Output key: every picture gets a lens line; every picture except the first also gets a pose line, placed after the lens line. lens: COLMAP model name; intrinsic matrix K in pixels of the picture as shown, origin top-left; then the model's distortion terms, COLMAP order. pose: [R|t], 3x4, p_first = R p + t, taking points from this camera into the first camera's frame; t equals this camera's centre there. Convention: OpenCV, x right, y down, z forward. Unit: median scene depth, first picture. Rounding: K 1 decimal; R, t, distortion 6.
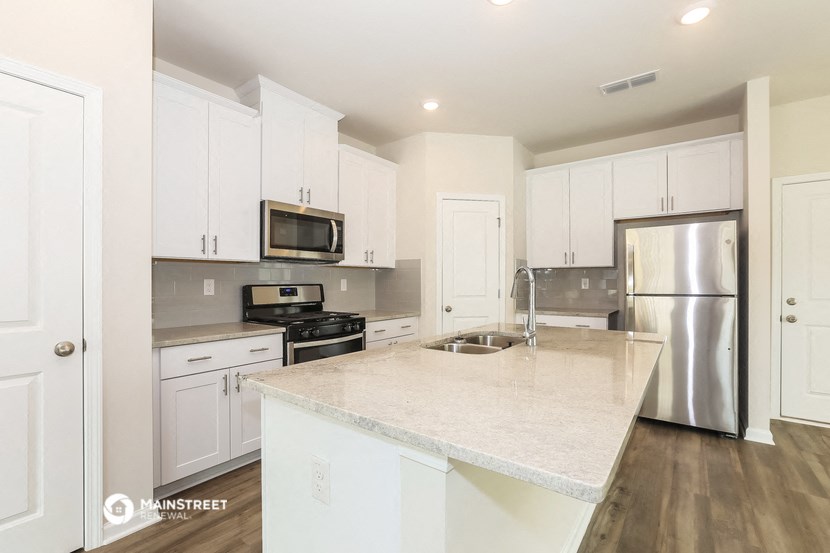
lens RADIAL K [[379.1, 0, 425.8], [0, 379.1, 281.0], [0, 0, 1]] dist [0.003204, 0.000578]
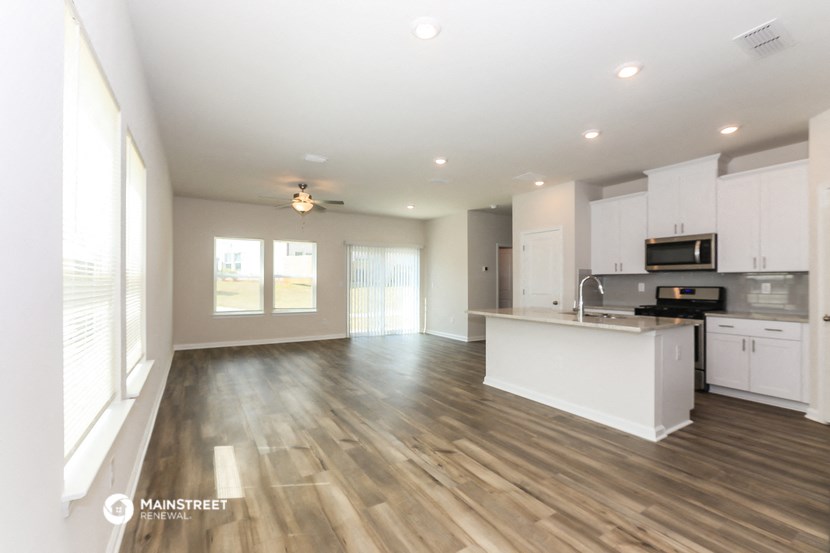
lens RADIAL K [[379.1, 0, 425.8], [0, 379.1, 281.0], [0, 0, 1]] dist [0.003204, 0.000578]
pose [[-0.345896, 0.001360, -0.938272, 1.581070], [-0.002276, 0.999995, 0.002288, -0.015808], [0.938270, 0.002927, -0.345891, 0.604402]]
